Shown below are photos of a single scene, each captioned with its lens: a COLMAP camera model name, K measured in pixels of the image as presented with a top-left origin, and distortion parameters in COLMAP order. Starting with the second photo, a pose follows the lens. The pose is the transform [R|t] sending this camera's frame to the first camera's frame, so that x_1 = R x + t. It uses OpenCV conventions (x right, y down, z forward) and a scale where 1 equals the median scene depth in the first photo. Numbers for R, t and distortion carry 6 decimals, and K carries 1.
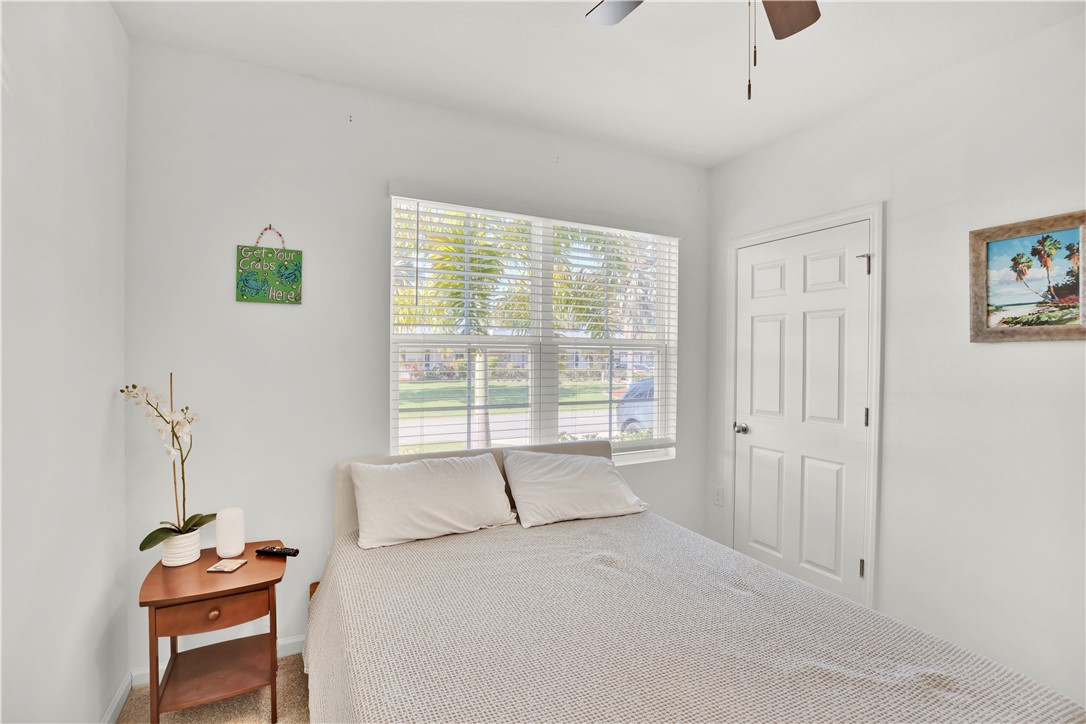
lens RADIAL K [[499.6, 0, 542.7], [0, 499.6, 361.9], [0, 0, 1]] dist [-0.044878, 0.014096]
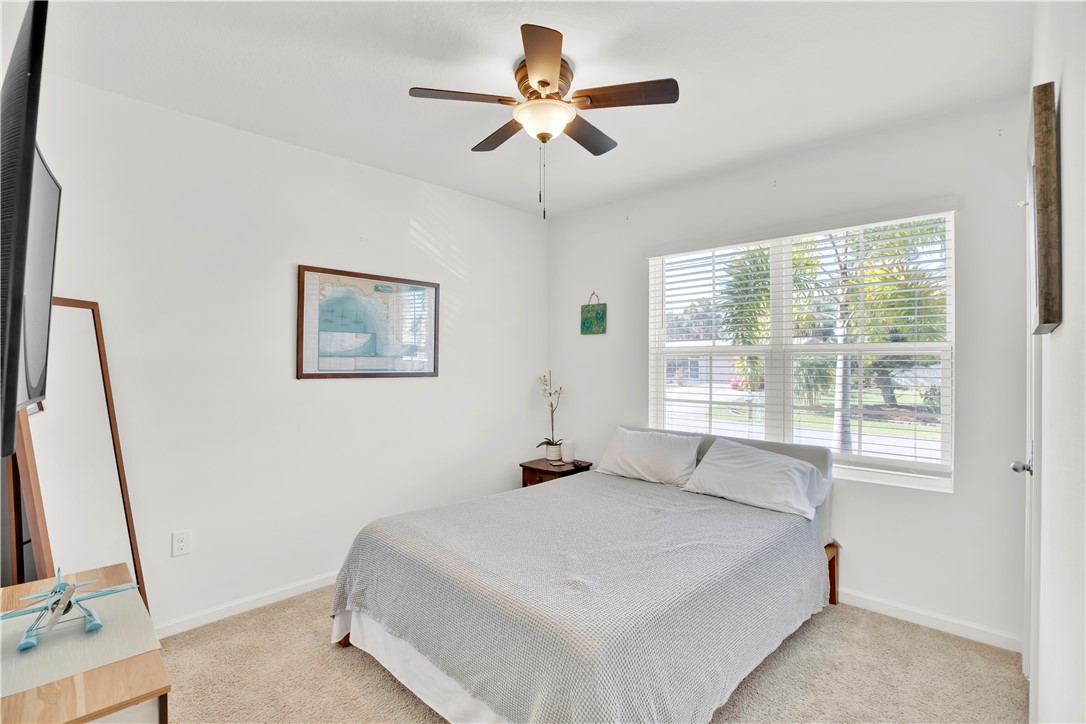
lens RADIAL K [[499.6, 0, 537.5], [0, 499.6, 359.5], [0, 0, 1]] dist [-0.044878, 0.014096]
pose [[0.334501, 0.004732, -0.942383, 1.139498], [-0.000158, 0.999988, 0.004965, -0.033070], [0.942395, -0.001512, 0.334498, 0.173541]]
